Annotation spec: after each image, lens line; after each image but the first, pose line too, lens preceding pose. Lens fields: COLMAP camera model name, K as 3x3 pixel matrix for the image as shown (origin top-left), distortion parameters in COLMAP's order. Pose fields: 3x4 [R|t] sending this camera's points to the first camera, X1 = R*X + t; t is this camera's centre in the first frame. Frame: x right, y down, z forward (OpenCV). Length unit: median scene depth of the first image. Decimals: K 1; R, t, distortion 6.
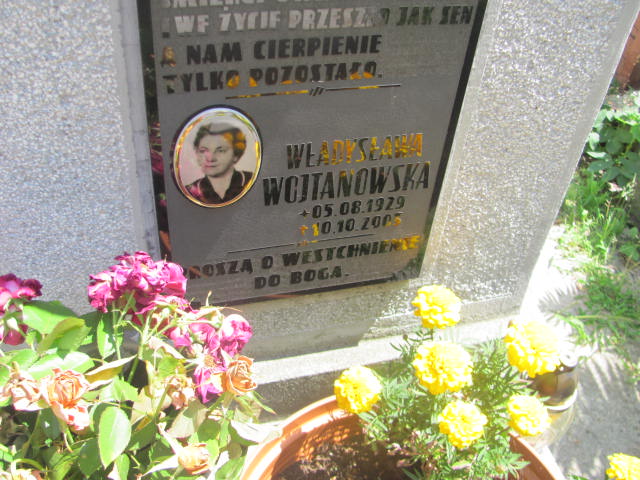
lens RADIAL K [[669.9, 0, 320.0], [0, 669.9, 240.0], [0, 0, 1]] dist [-0.239006, 0.259345]
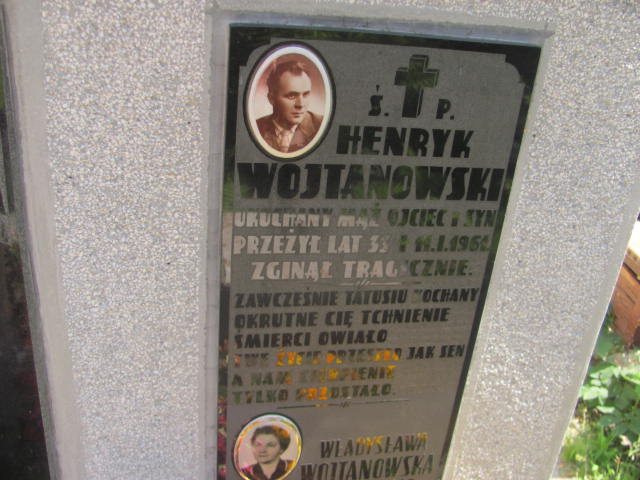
lens RADIAL K [[648.4, 0, 320.0], [0, 648.4, 240.0], [0, 0, 1]] dist [-0.224329, 0.270065]
pose [[0.997304, 0.036181, -0.063840, 0.013356], [-0.054835, 0.945580, -0.320735, -0.116369], [0.048761, 0.323371, 0.945015, -0.305668]]
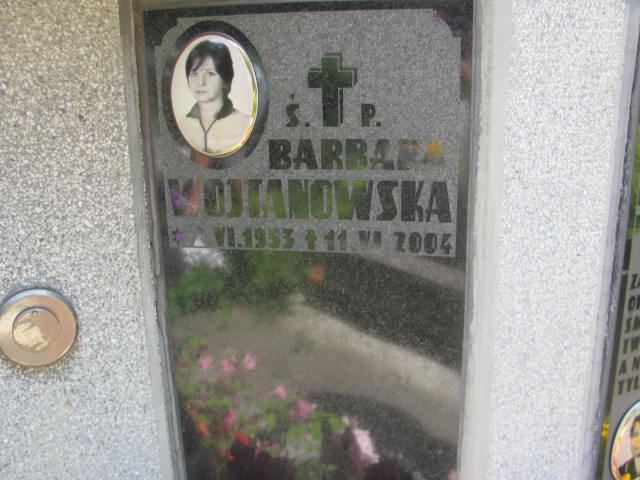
lens RADIAL K [[648.4, 0, 320.0], [0, 648.4, 240.0], [0, 0, 1]] dist [-0.224329, 0.270065]
pose [[0.985052, -0.130502, 0.112433, -0.836125], [0.167511, 0.877867, -0.448654, -0.028395], [-0.040151, 0.460782, 0.886605, -0.231128]]
